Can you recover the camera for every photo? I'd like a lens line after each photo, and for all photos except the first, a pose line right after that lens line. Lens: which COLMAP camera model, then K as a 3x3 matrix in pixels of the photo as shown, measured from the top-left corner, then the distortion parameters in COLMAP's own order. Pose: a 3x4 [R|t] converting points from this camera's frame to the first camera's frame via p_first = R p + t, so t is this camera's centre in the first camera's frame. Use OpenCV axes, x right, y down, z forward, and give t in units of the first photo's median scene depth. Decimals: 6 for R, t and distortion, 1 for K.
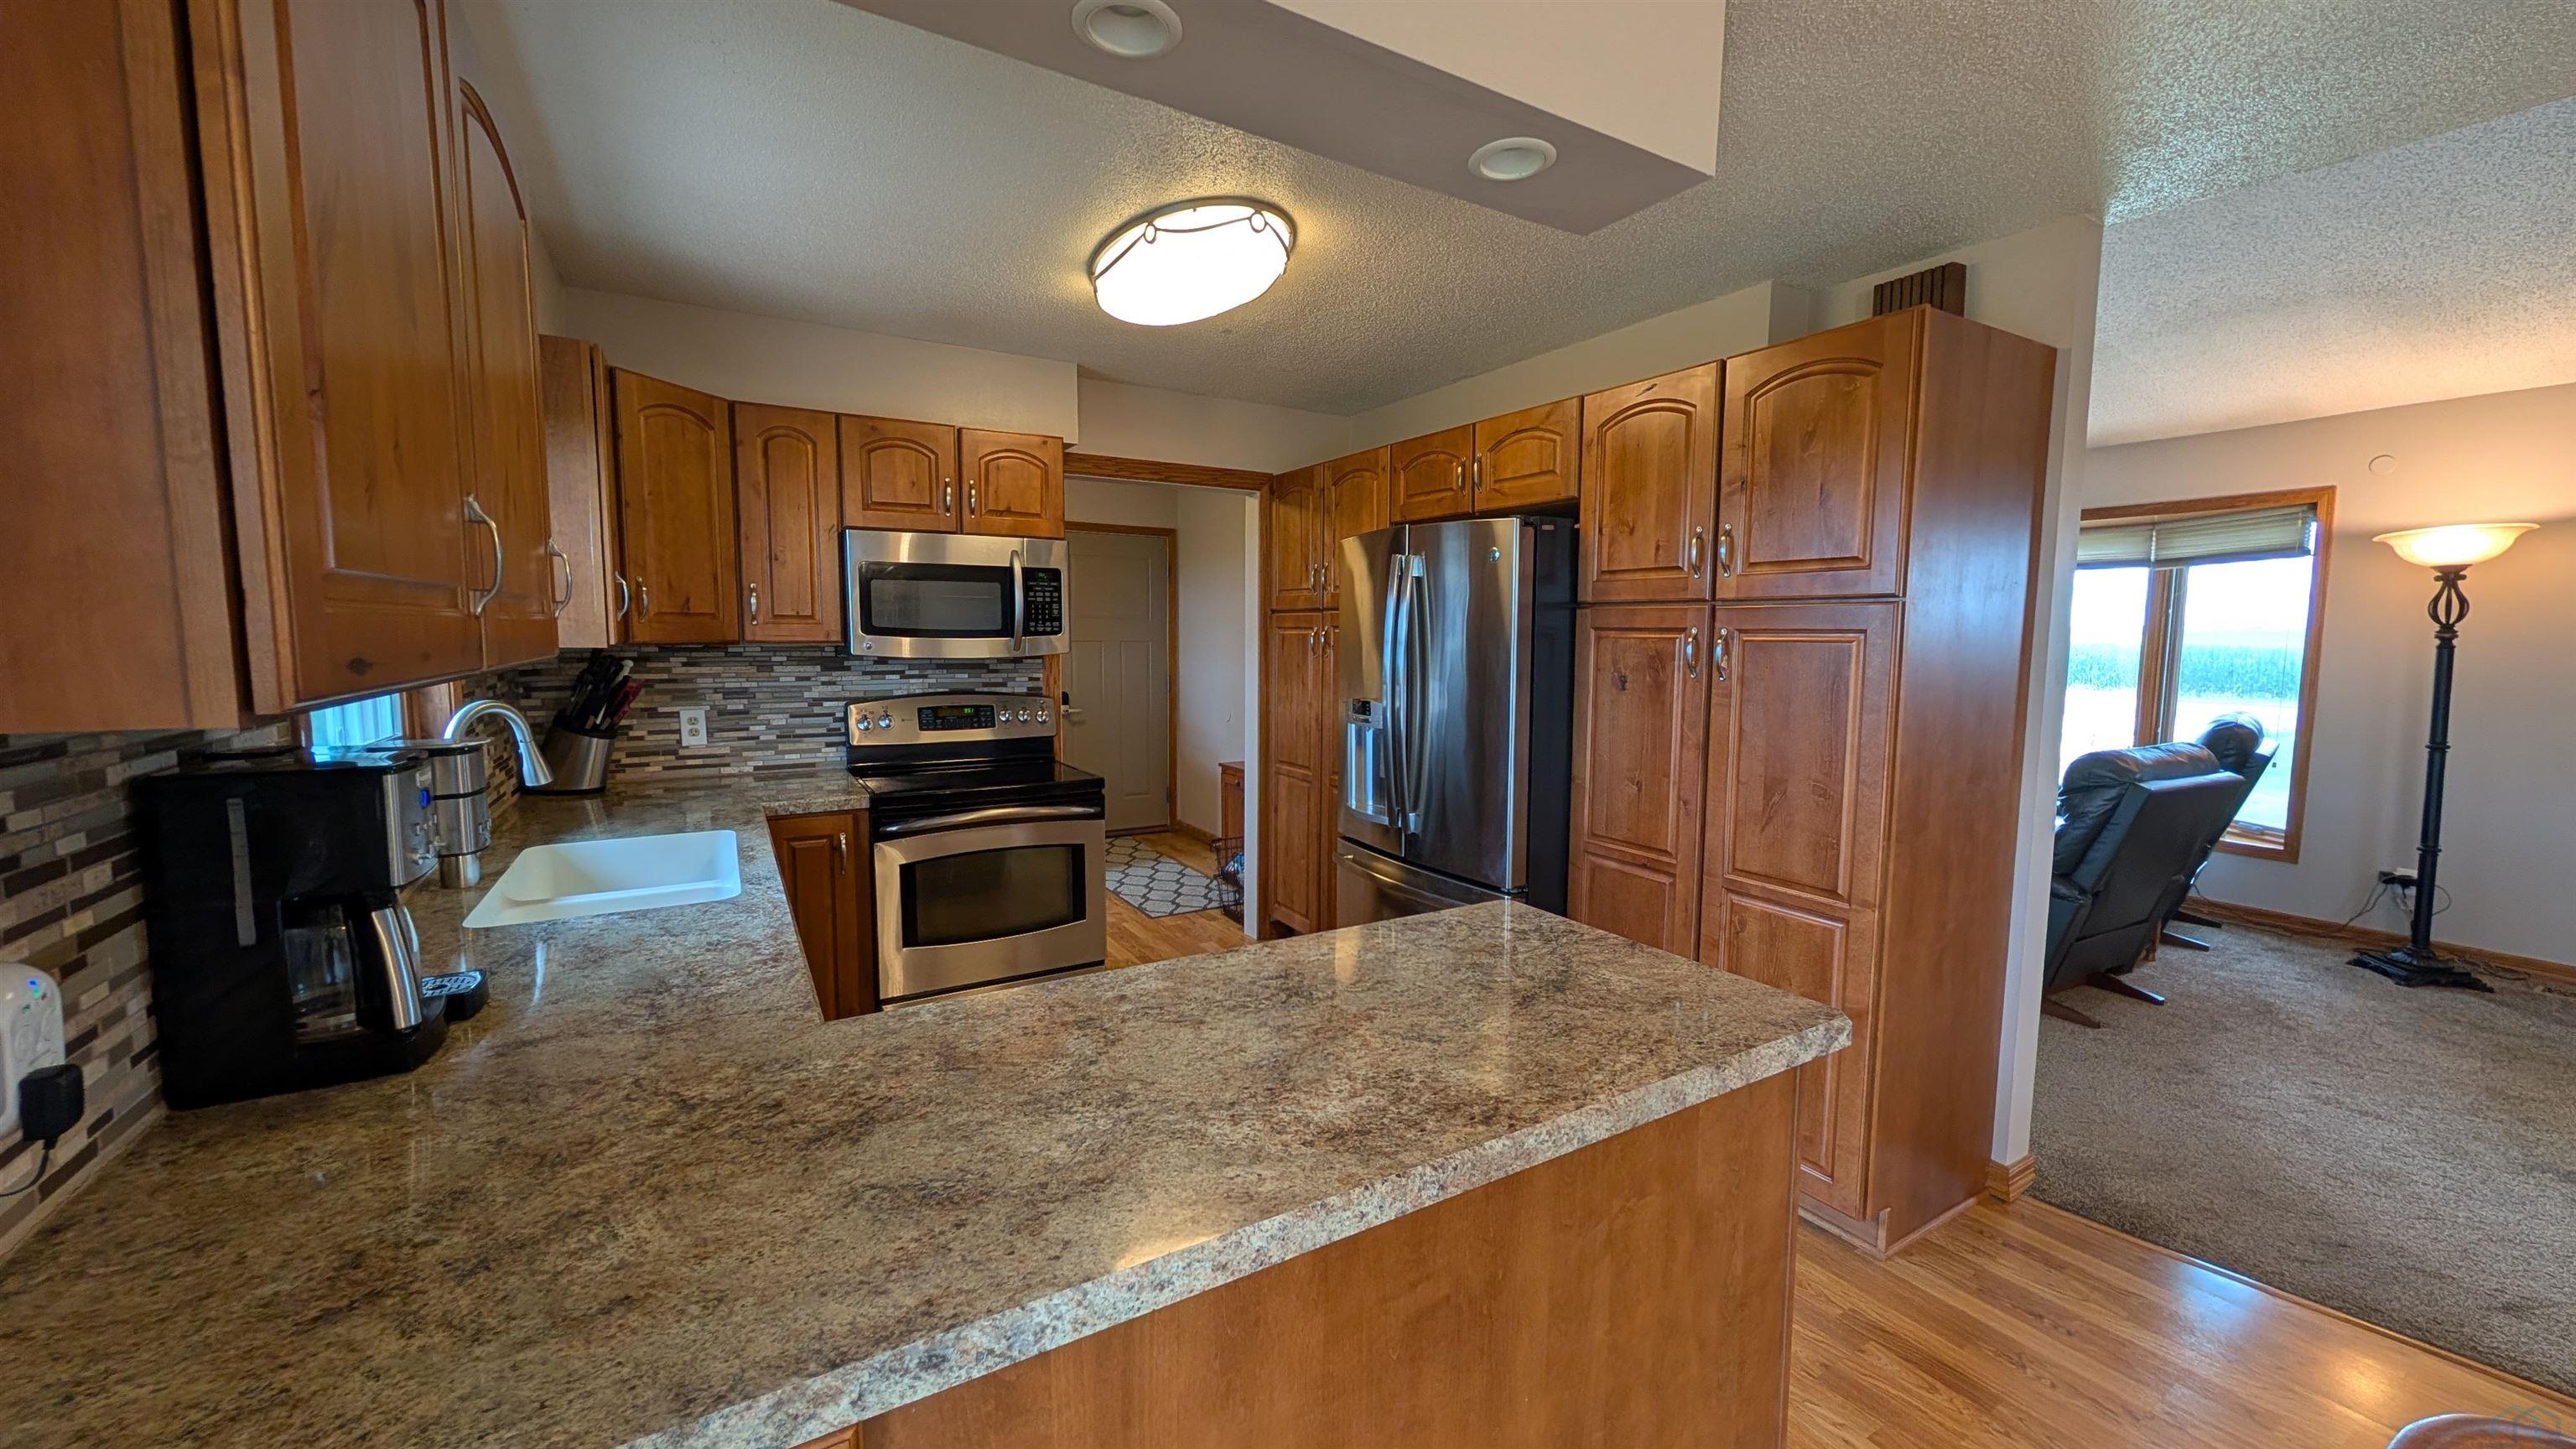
lens RADIAL K [[970.7, 0, 1295.9], [0, 970.7, 721.9], [0, 0, 1]] dist [0.000909, 0.000282]
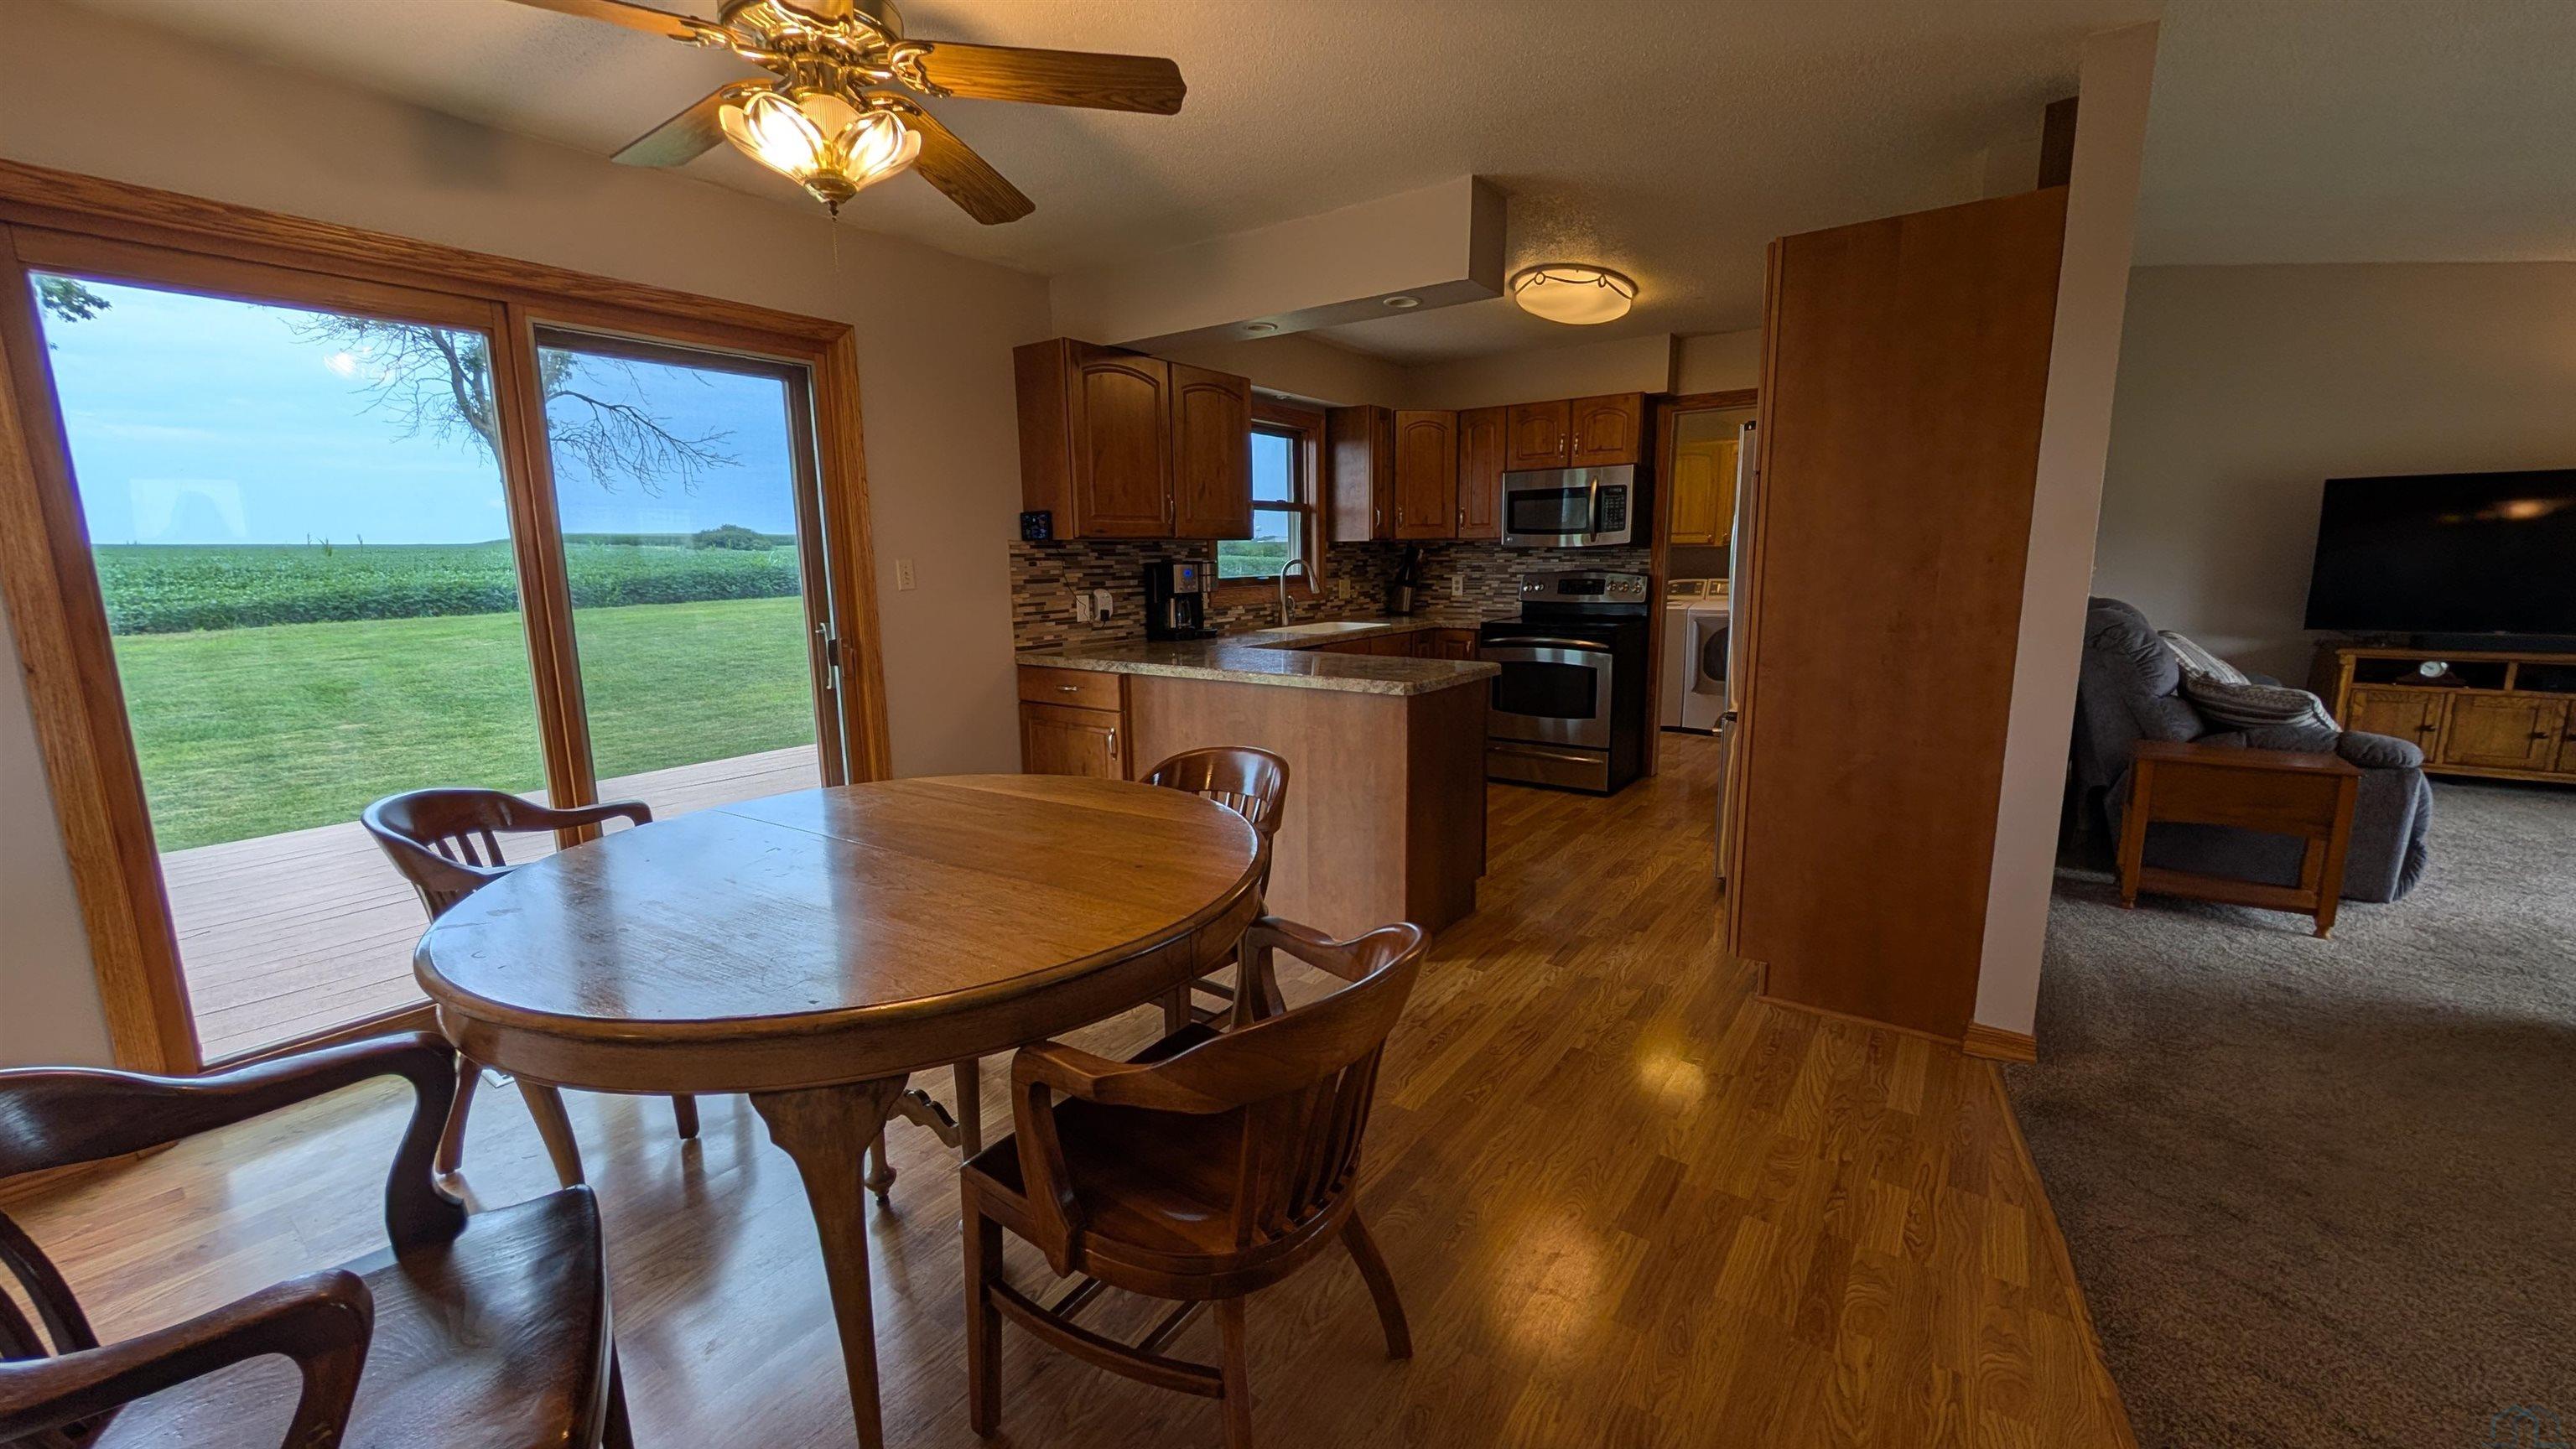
lens RADIAL K [[984.9, 0, 1295.5], [0, 984.9, 729.1], [0, 0, 1]] dist [0.000192, 0.000049]
pose [[0.394931, 0.148570, -0.906618, 1.368693], [-0.071491, 0.988815, 0.130897, 0.069757], [0.915925, 0.013120, 0.401135, -0.076811]]
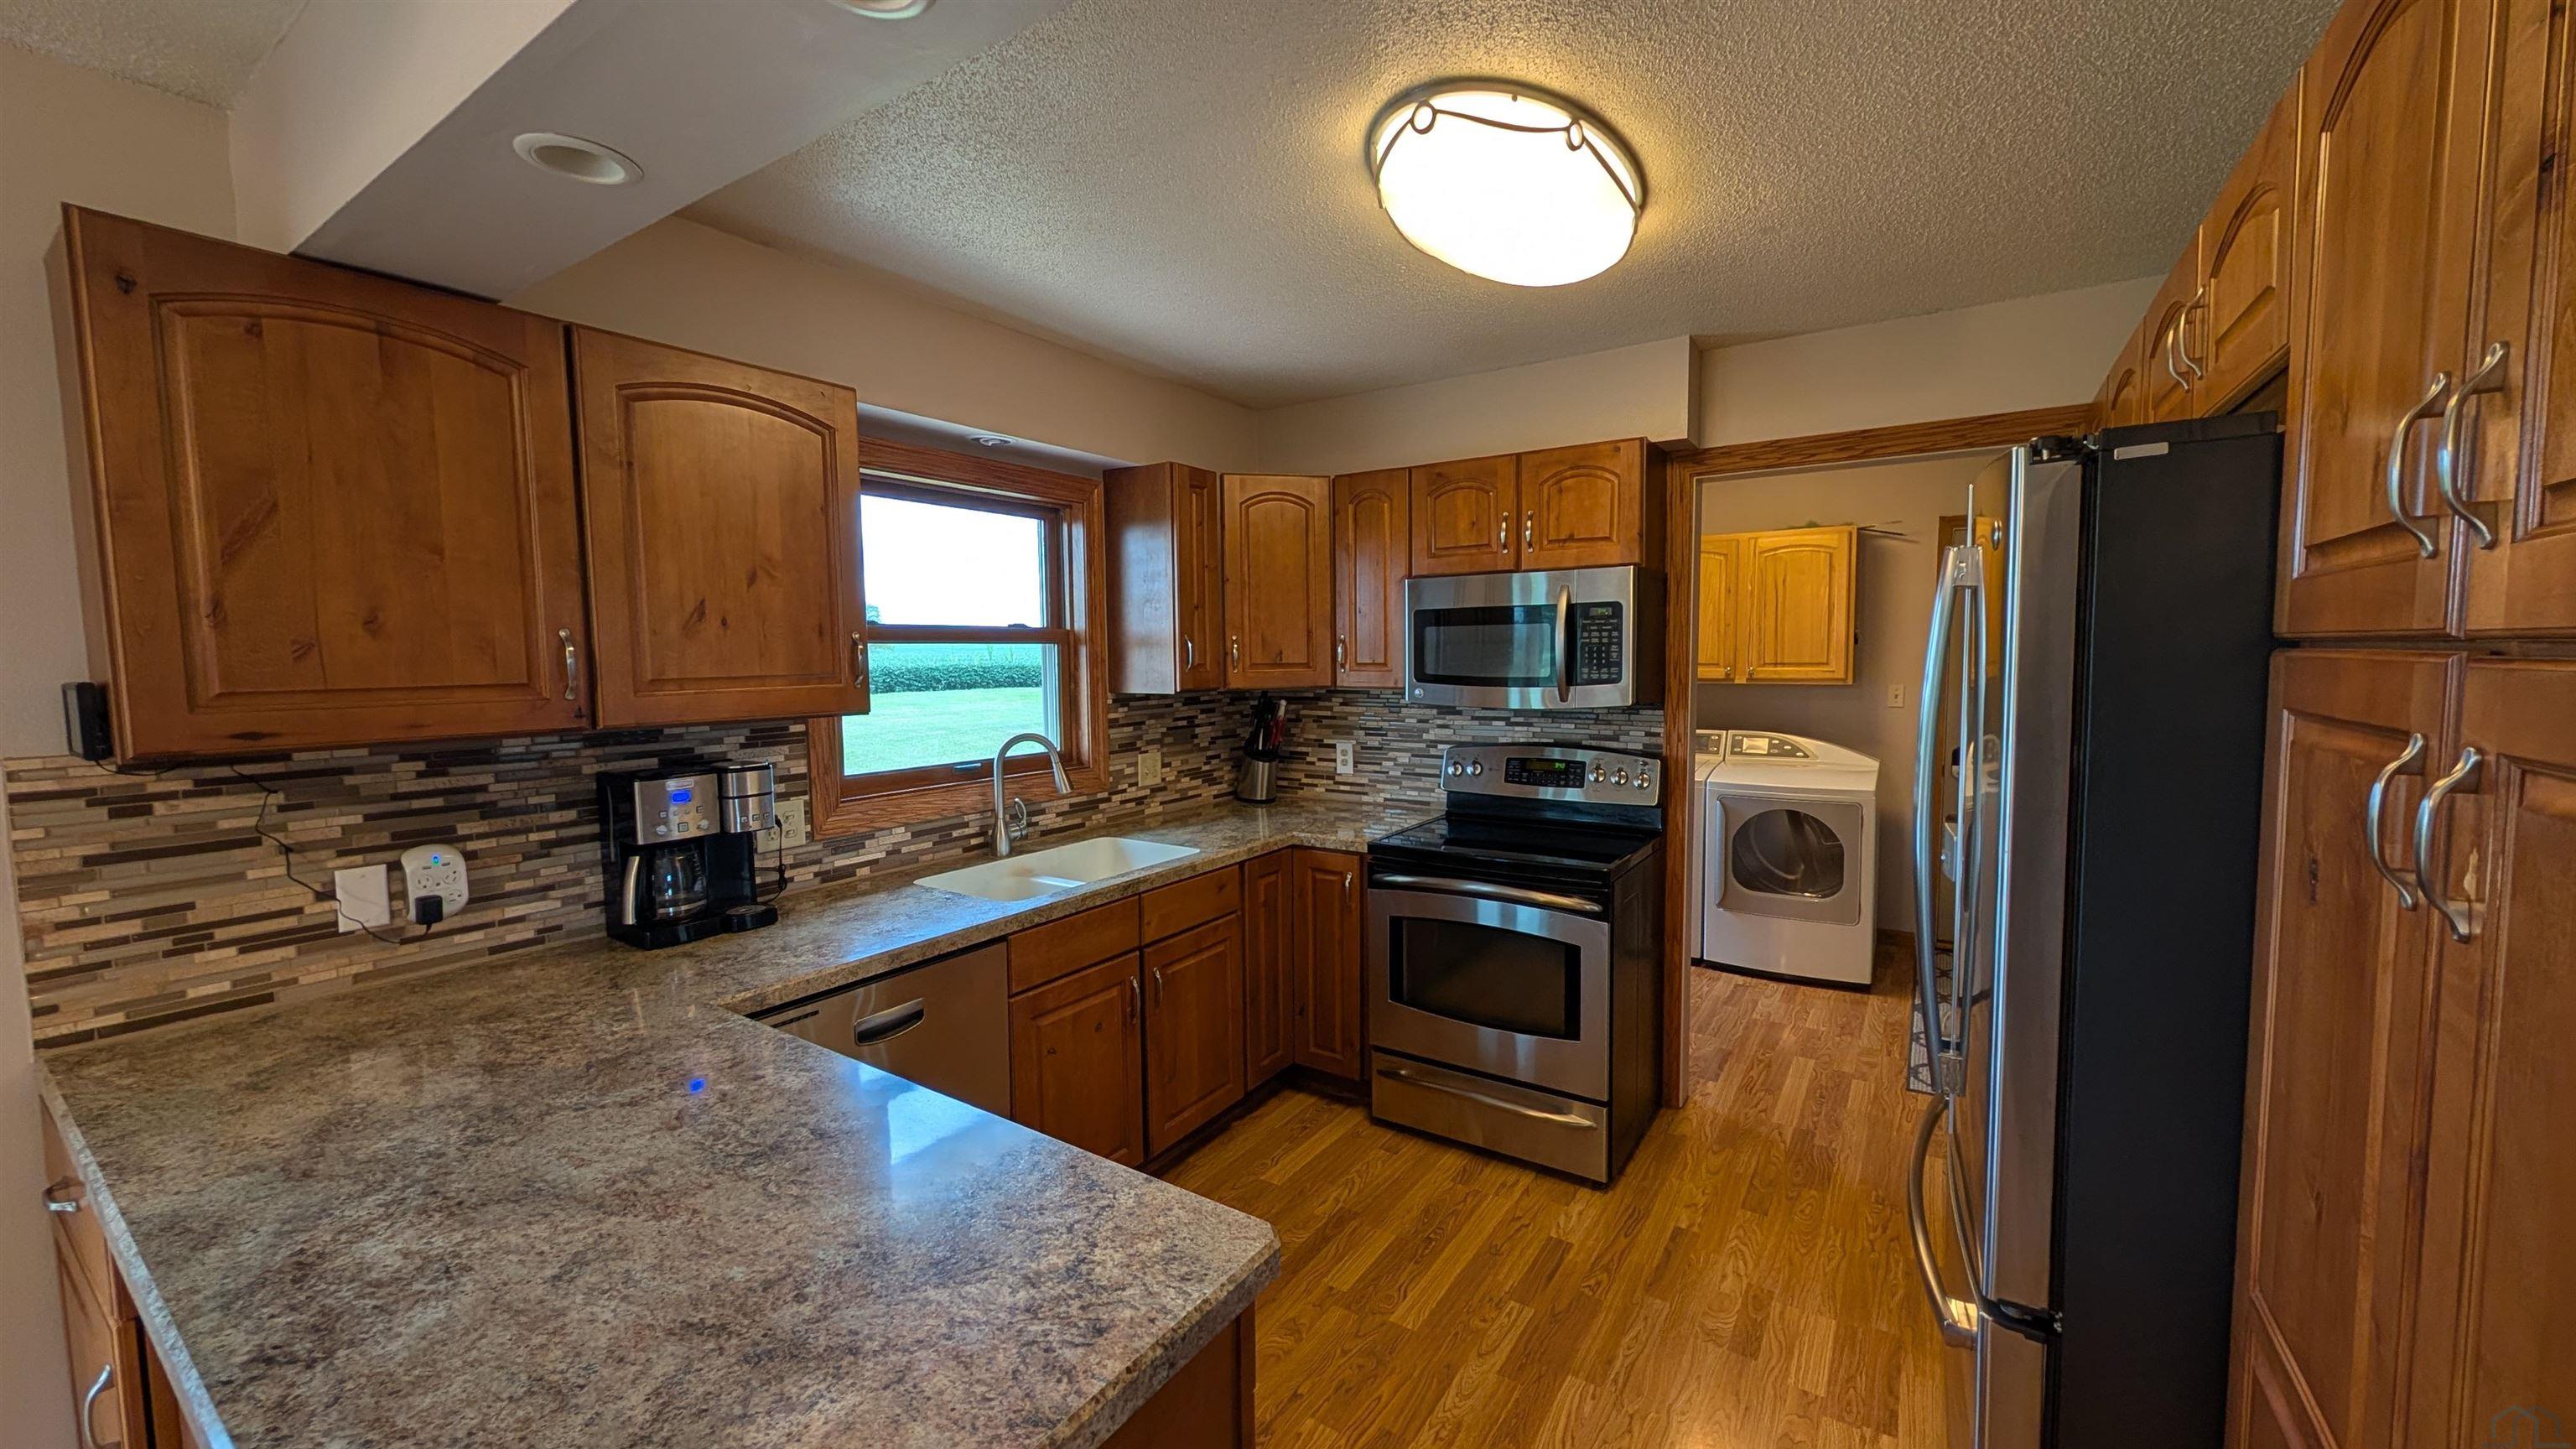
lens RADIAL K [[970.7, 0, 1295.9], [0, 970.7, 721.9], [0, 0, 1]] dist [0.000909, 0.000282]
pose [[0.422777, 0.055504, -0.904532, 0.532871], [-0.071849, 0.997034, 0.027597, -0.086349], [0.903381, 0.053323, 0.425511, 0.591245]]
